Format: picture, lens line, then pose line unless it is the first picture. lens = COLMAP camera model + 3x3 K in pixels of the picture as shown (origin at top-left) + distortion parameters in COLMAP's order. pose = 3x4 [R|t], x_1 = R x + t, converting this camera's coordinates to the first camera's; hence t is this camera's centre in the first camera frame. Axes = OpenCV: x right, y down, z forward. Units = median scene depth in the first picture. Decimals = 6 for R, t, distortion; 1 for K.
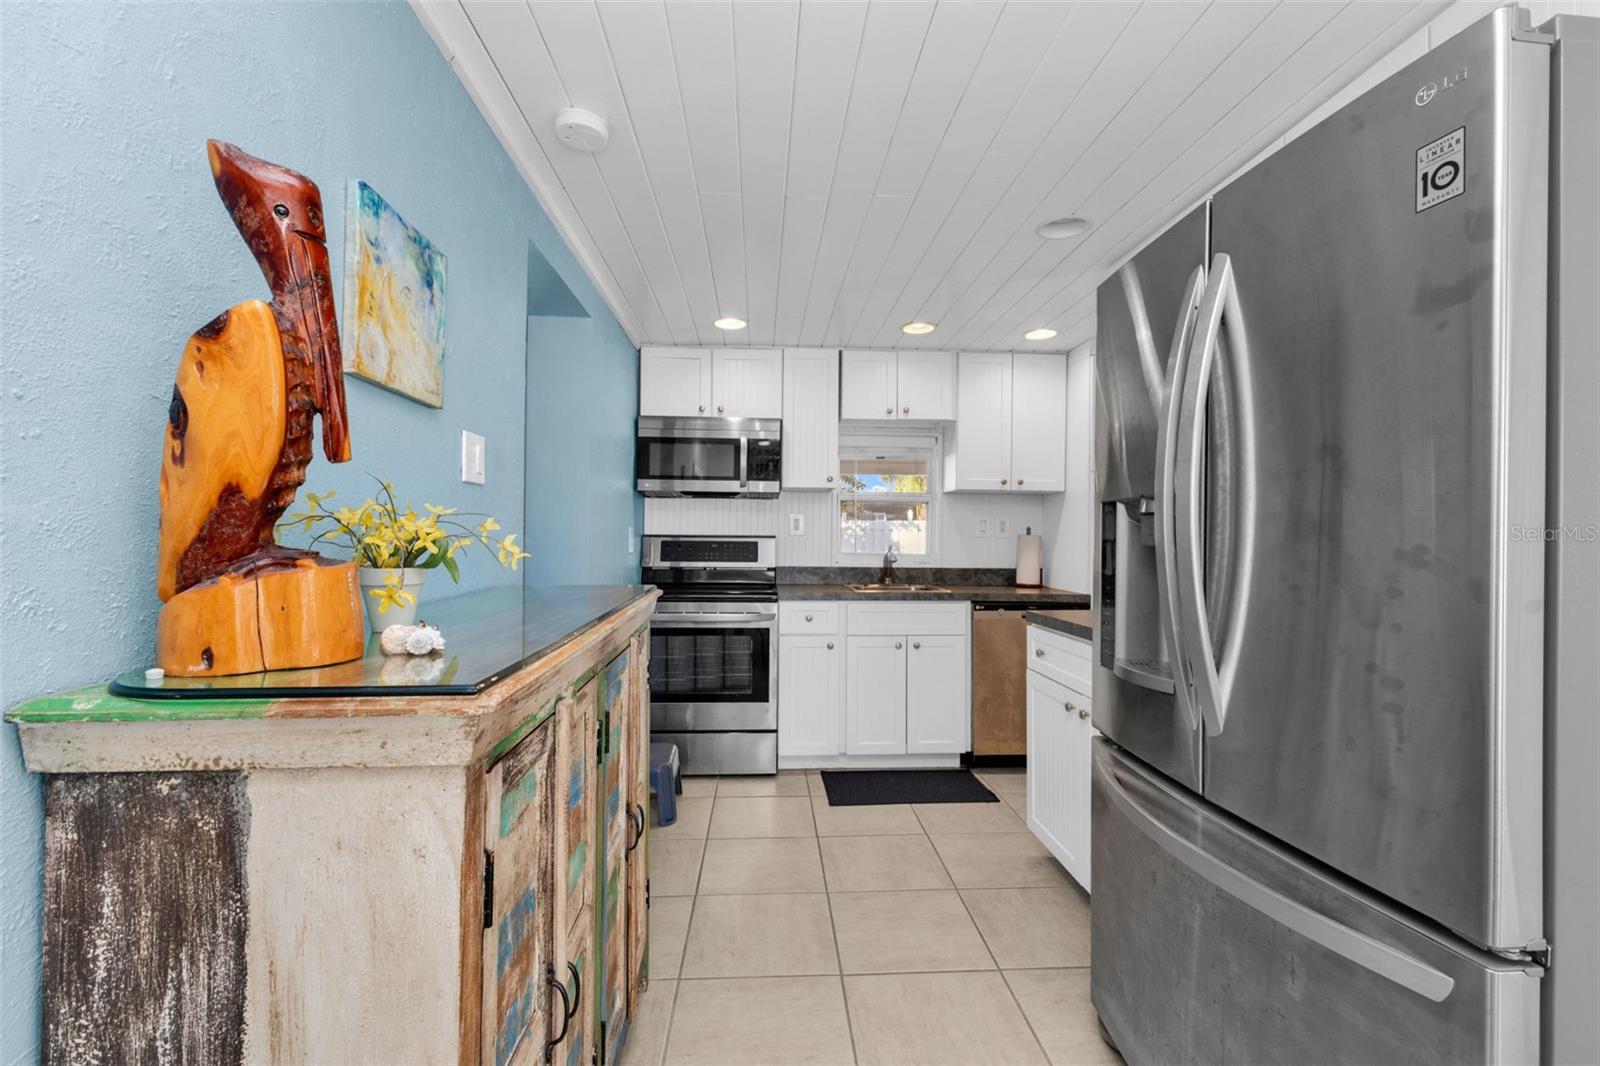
lens RADIAL K [[753.4, 0, 826.7], [0, 753.4, 518.9], [0, 0, 1]] dist [0.002847, -0.000068]
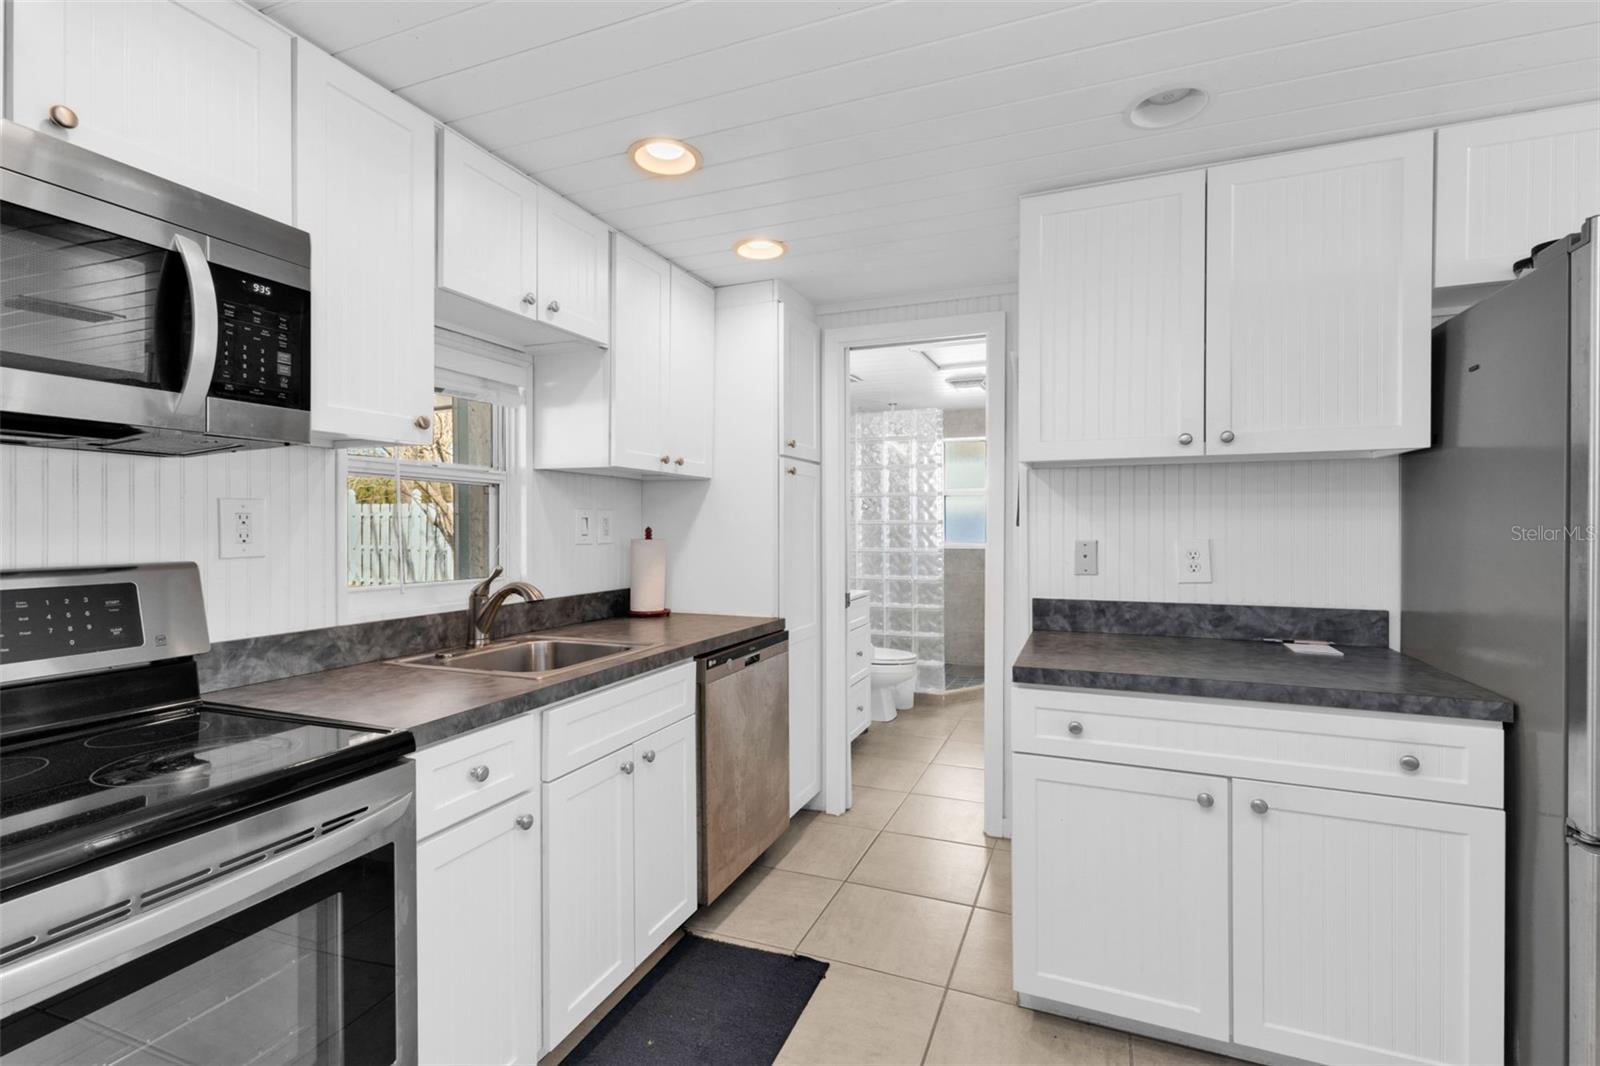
lens RADIAL K [[699.1, 0, 791.4], [0, 699.1, 523.4], [0, 0, 1]] dist [0.012512, -0.002160]
pose [[0.428555, -0.008992, 0.903471, -0.261443], [-0.018975, 0.999640, 0.018950, -0.007640], [-0.903317, -0.025264, 0.428230, 0.644074]]
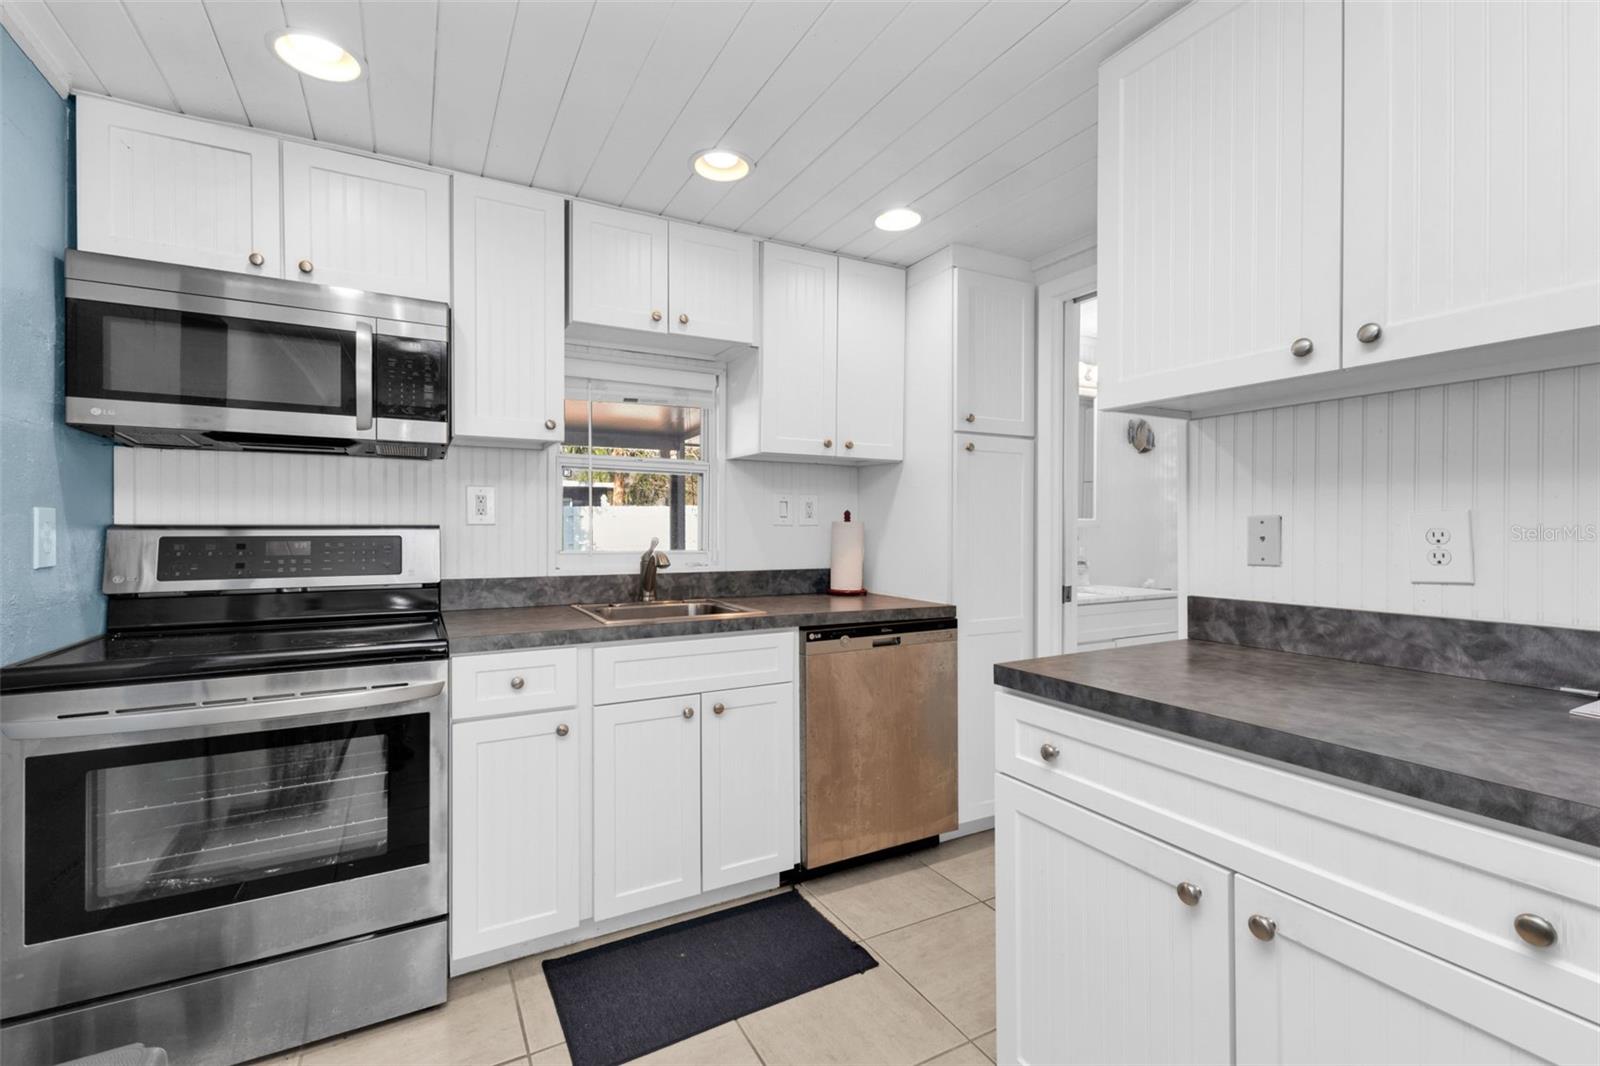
lens RADIAL K [[699.1, 0, 844.0], [0, 699.1, 527.9], [0, 0, 1]] dist [0.012512, -0.002160]
pose [[0.893340, -0.008349, 0.449304, -0.035522], [-0.004692, 0.999600, 0.027905, 0.009046], [-0.449357, -0.027036, 0.892943, 0.428210]]
